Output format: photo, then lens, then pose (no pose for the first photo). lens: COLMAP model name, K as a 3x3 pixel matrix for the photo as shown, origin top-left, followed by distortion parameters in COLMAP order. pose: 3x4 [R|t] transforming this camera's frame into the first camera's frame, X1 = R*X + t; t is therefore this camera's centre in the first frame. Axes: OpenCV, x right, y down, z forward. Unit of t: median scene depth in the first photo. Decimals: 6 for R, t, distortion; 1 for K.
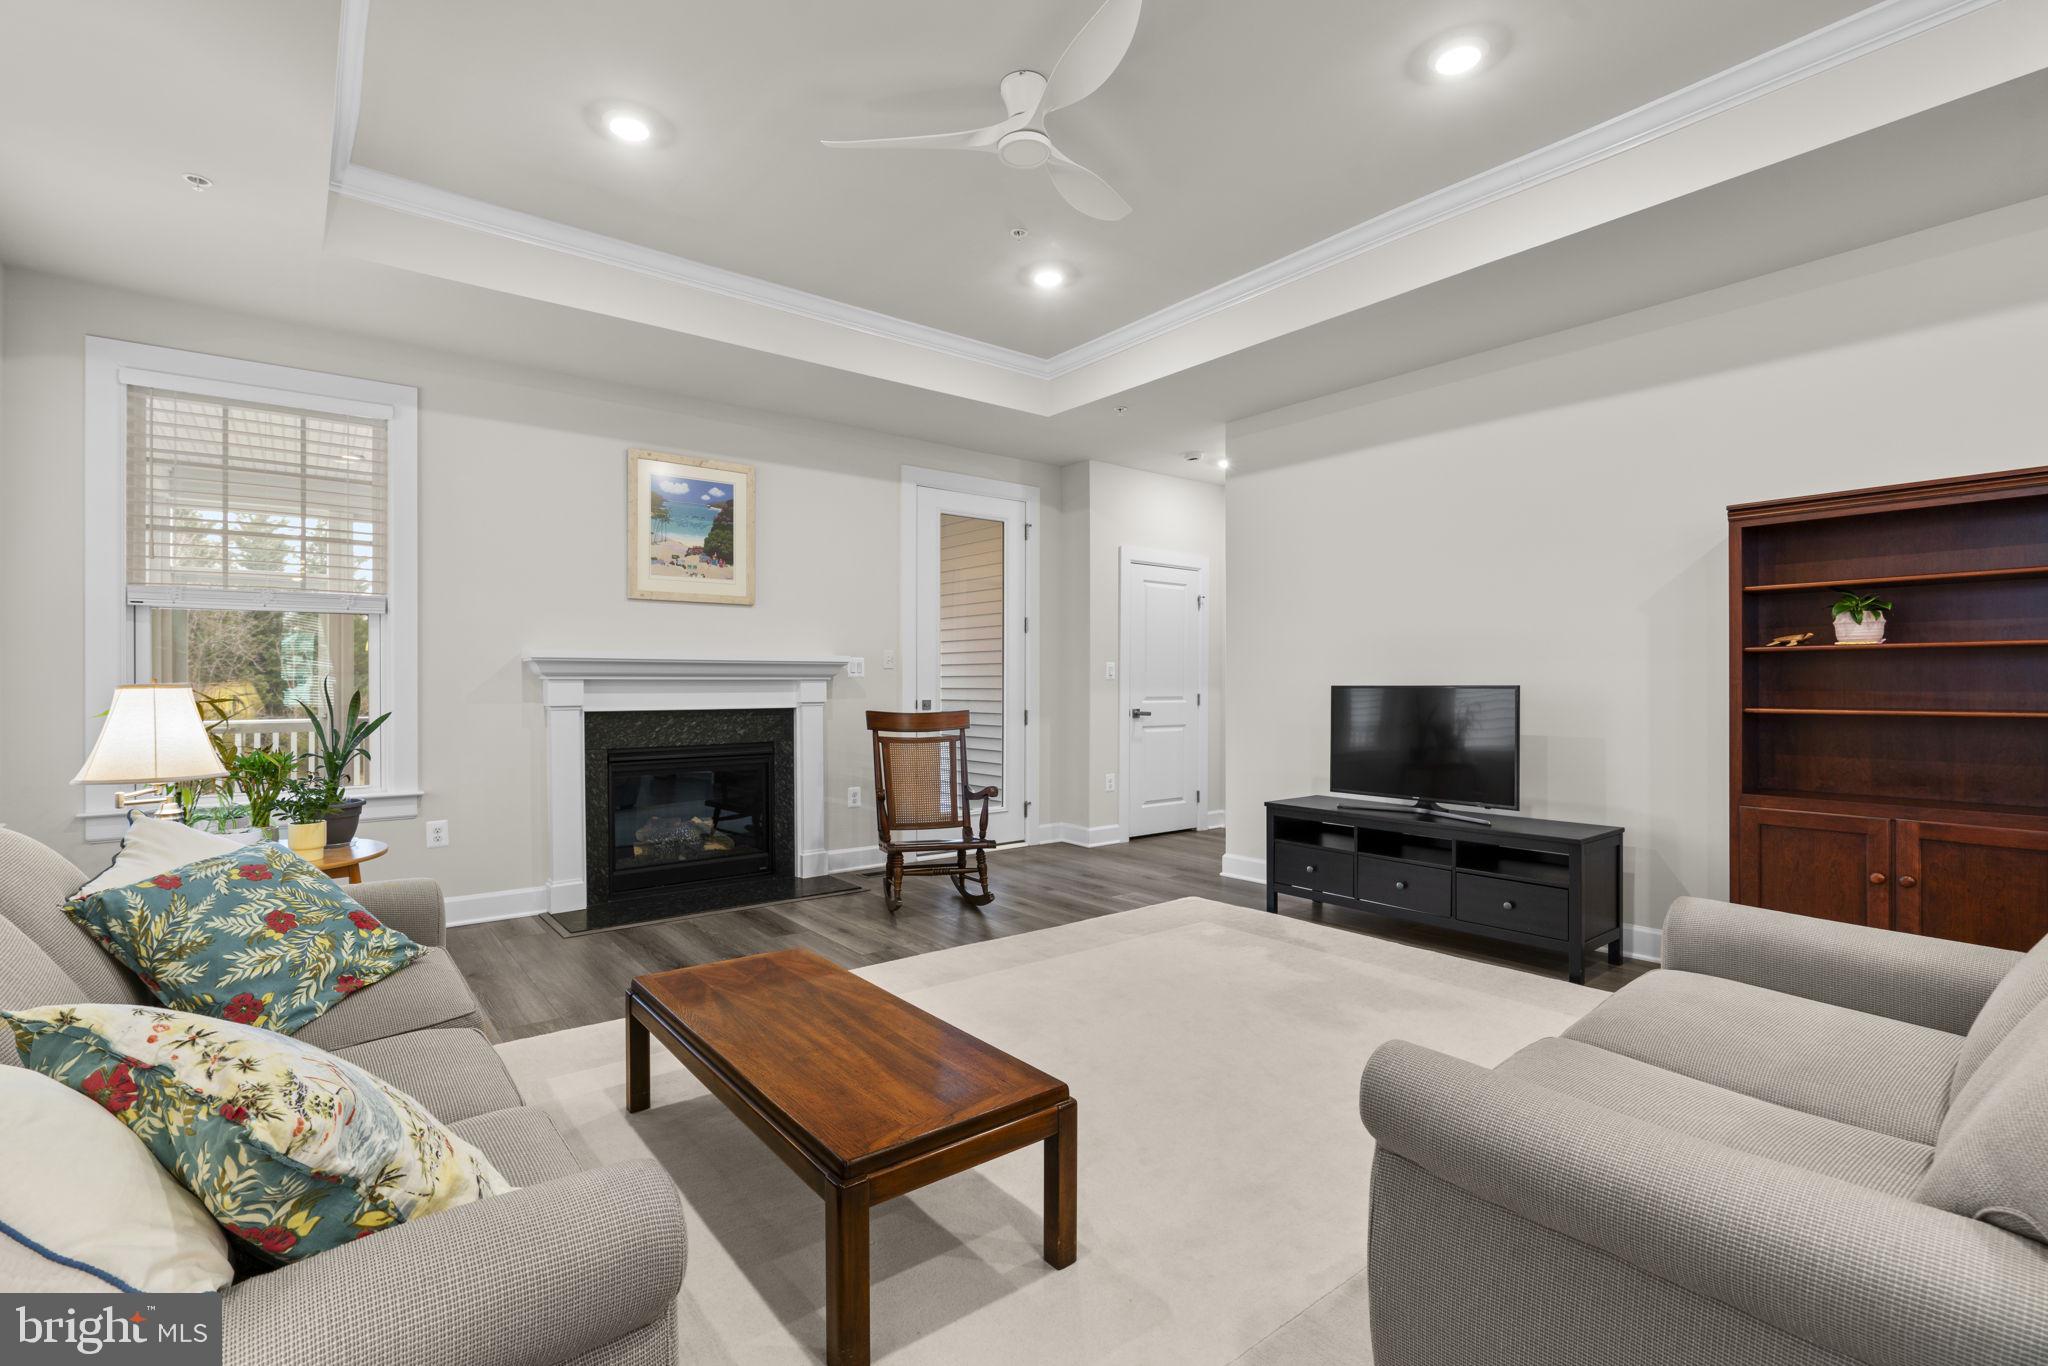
lens RADIAL K [[925.5, 0, 1021.2], [0, 925.5, 686.5], [0, 0, 1]] dist [-0.008927, 0.001809]
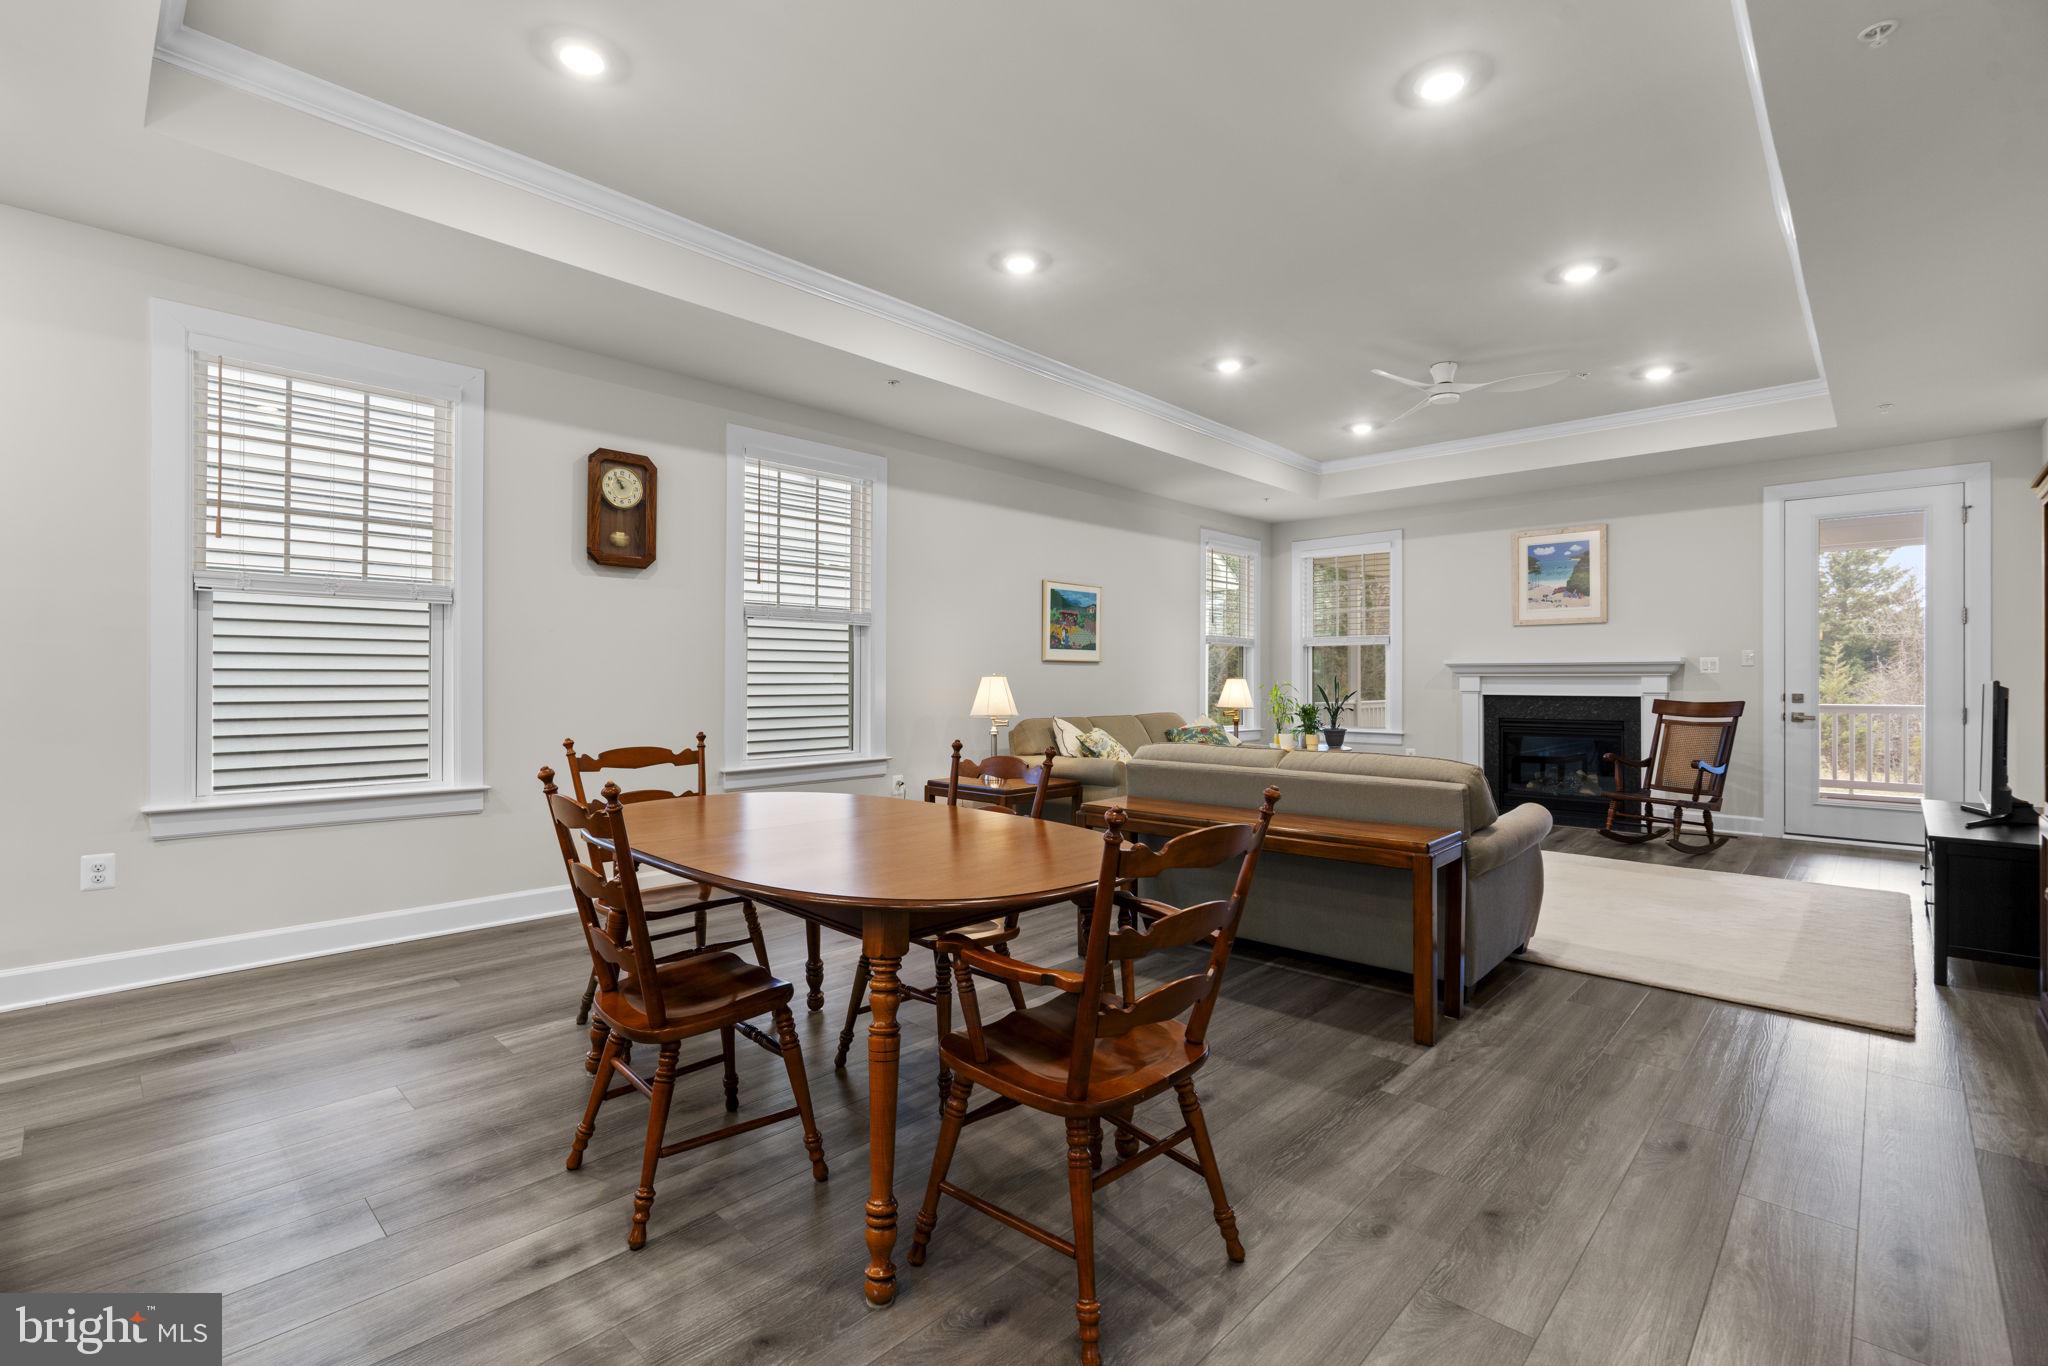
lens RADIAL K [[925.5, 0, 1019.2], [0, 925.5, 681.2], [0, 0, 1]] dist [-0.008927, 0.001809]
pose [[0.138764, 0.000653, -0.990325, 1.018728], [-0.008067, 0.999967, -0.000471, 0.009122], [0.990293, 0.008054, 0.138765, -0.077098]]
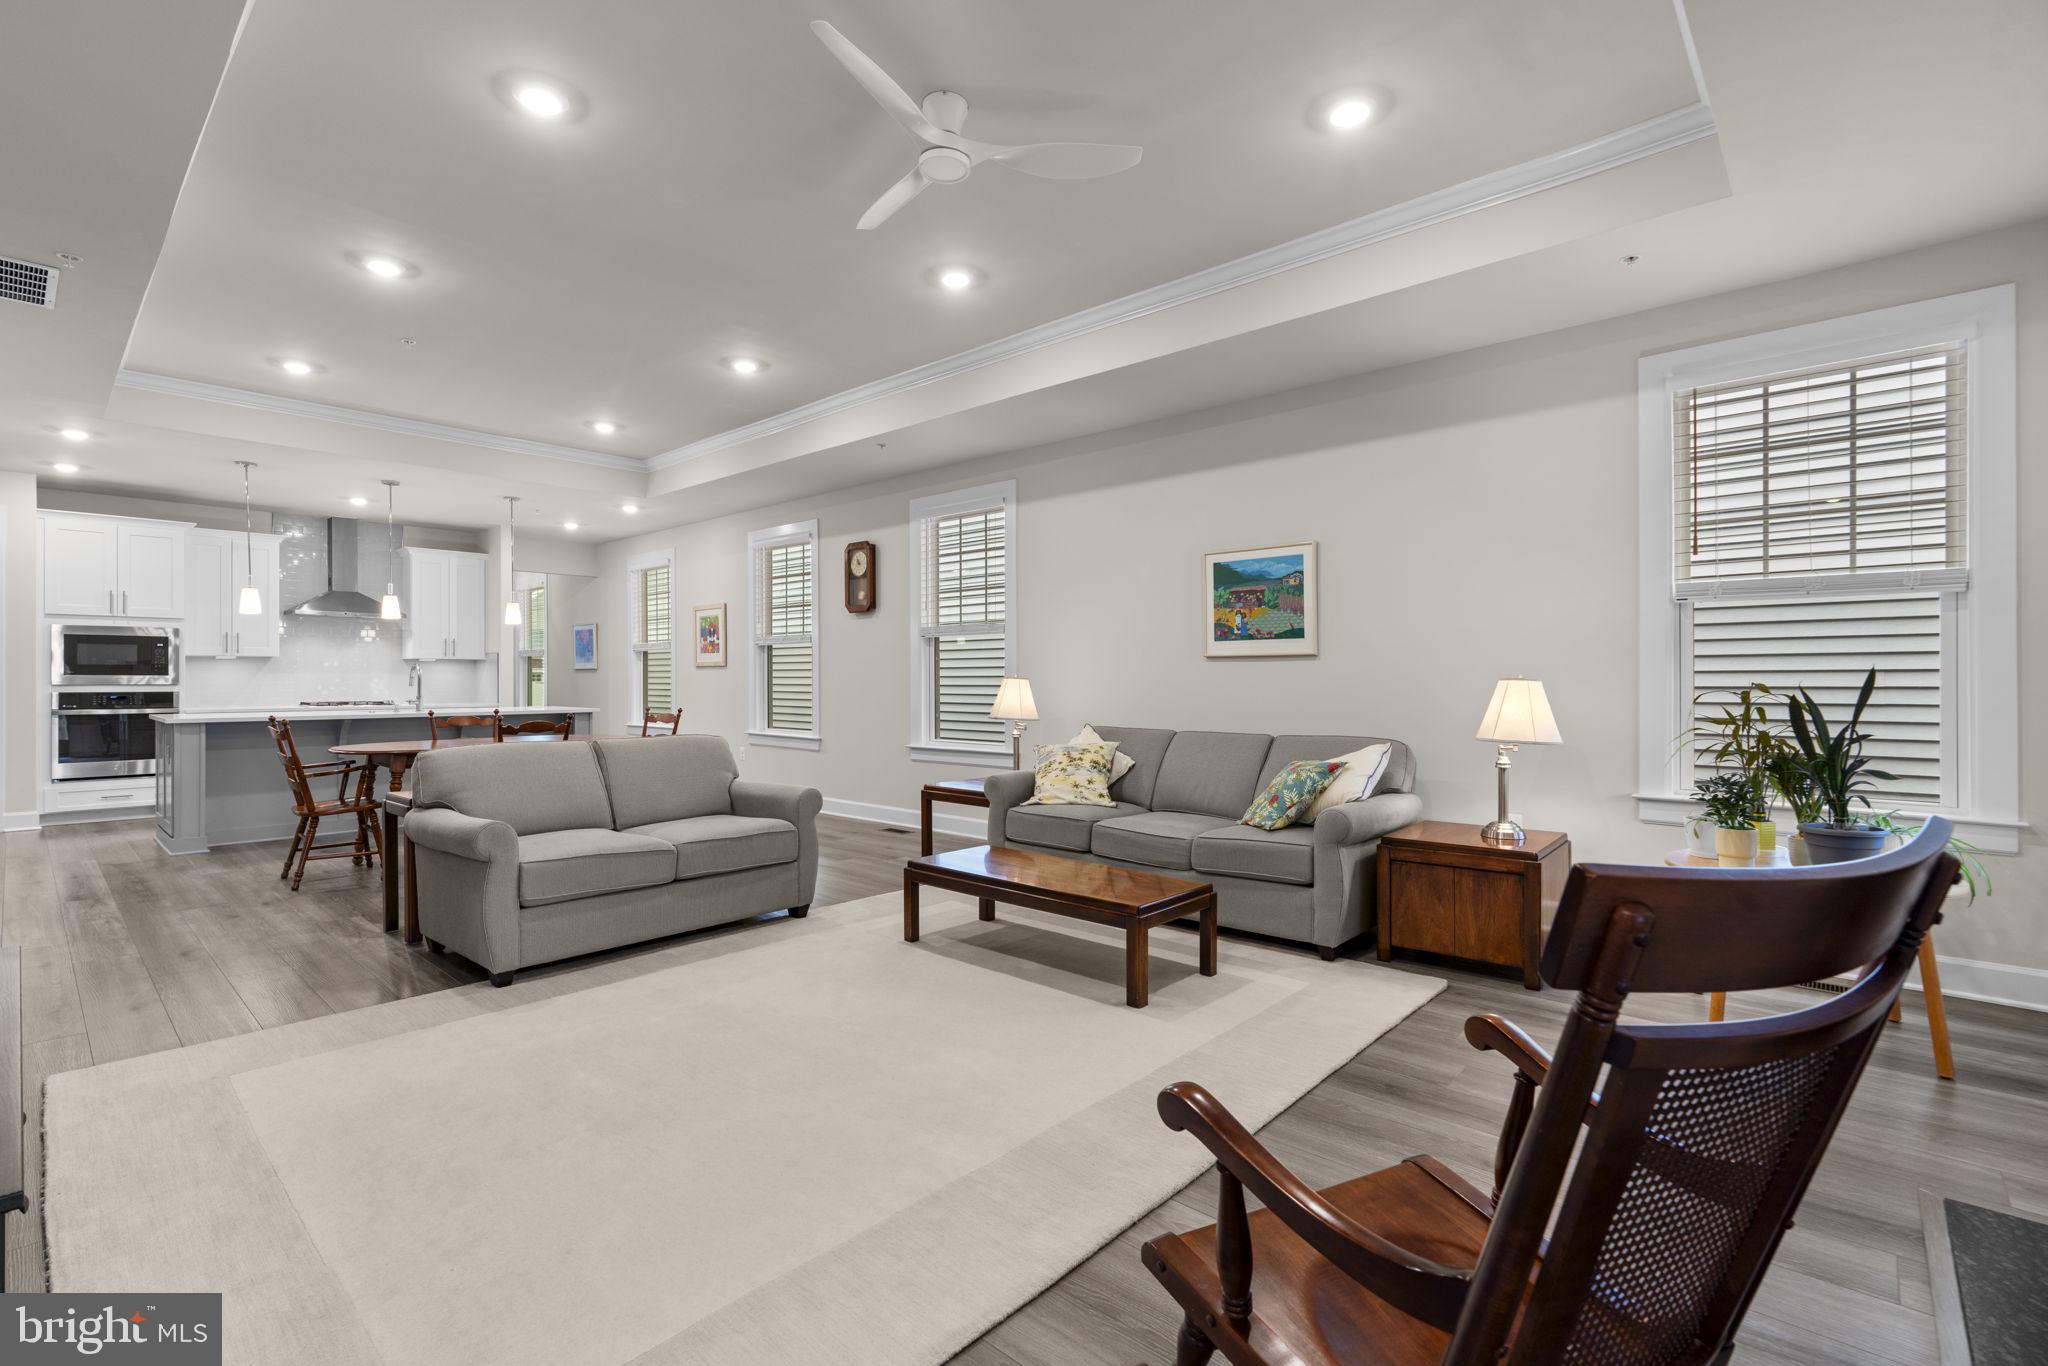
lens RADIAL K [[925.5, 0, 1011.3], [0, 925.5, 683.5], [0, 0, 1]] dist [-0.008927, 0.001809]
pose [[-0.987720, -0.000880, -0.156229, 0.048319], [-0.002401, 0.999952, 0.009548, -0.001684], [0.156213, 0.009805, -0.987675, 1.173043]]
